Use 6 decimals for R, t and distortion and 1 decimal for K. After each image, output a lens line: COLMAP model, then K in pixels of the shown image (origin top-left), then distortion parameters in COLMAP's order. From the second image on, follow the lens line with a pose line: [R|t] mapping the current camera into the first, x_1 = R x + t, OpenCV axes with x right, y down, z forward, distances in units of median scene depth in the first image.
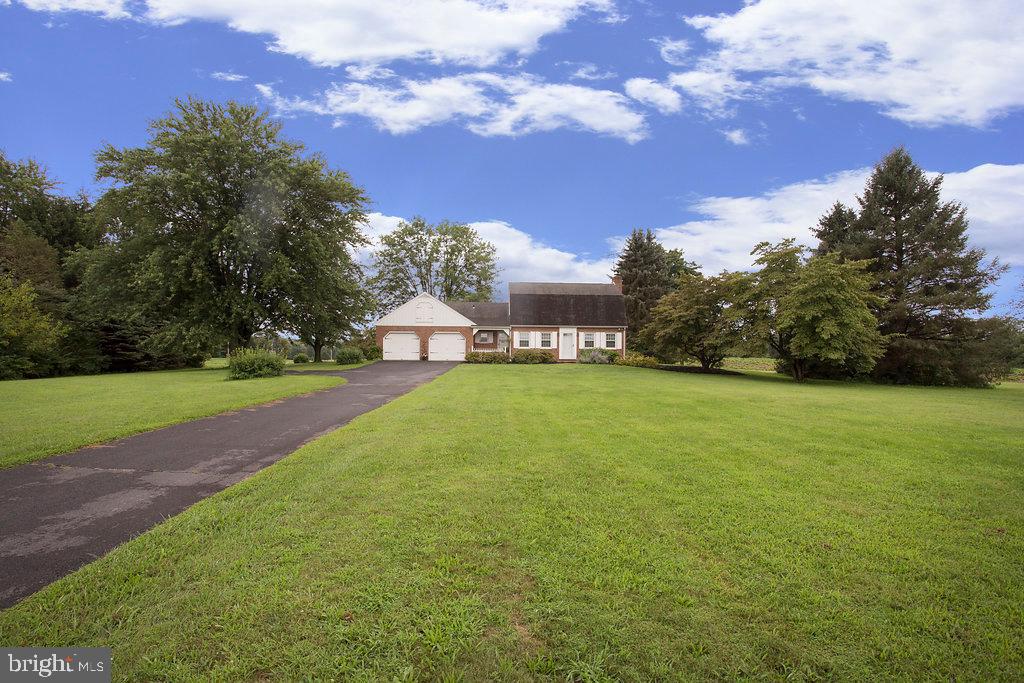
lens RADIAL K [[509.7, 0, 512.0], [0, 509.7, 341.5], [0, 0, 1]] dist [-0.002796, -0.000132]
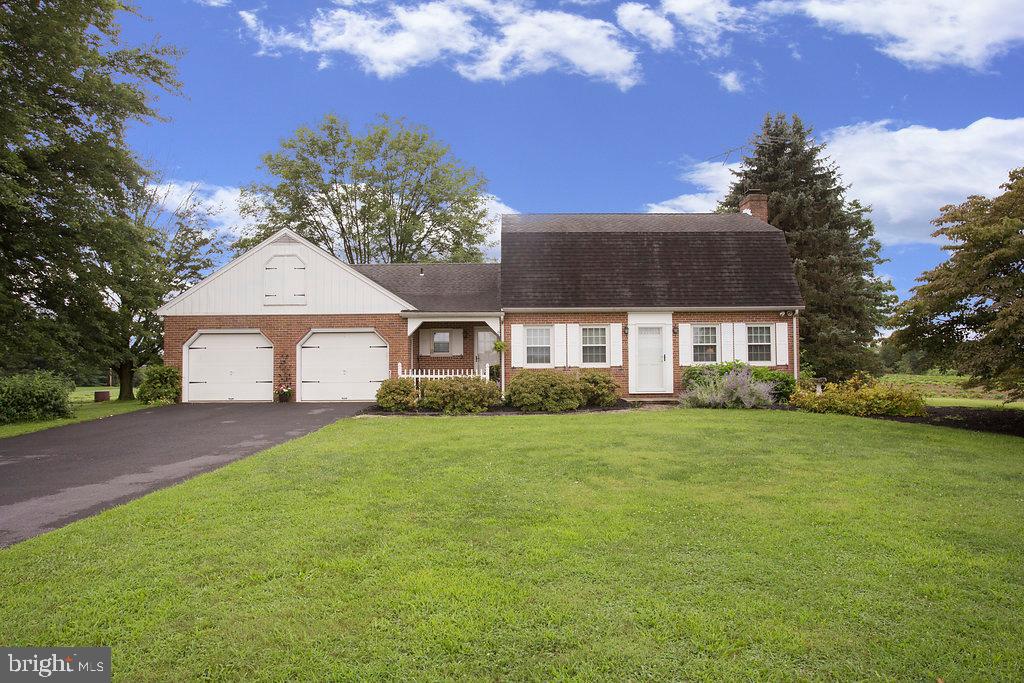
lens RADIAL K [[684.0, 0, 512.0], [0, 684.0, 341.5], [0, 0, 1]] dist [-0.000378, 0.000161]
pose [[0.999478, -0.017037, -0.027437, 0.018221], [0.016430, 0.999618, -0.022209, 0.005014], [0.027805, 0.021747, 0.999377, 0.473439]]
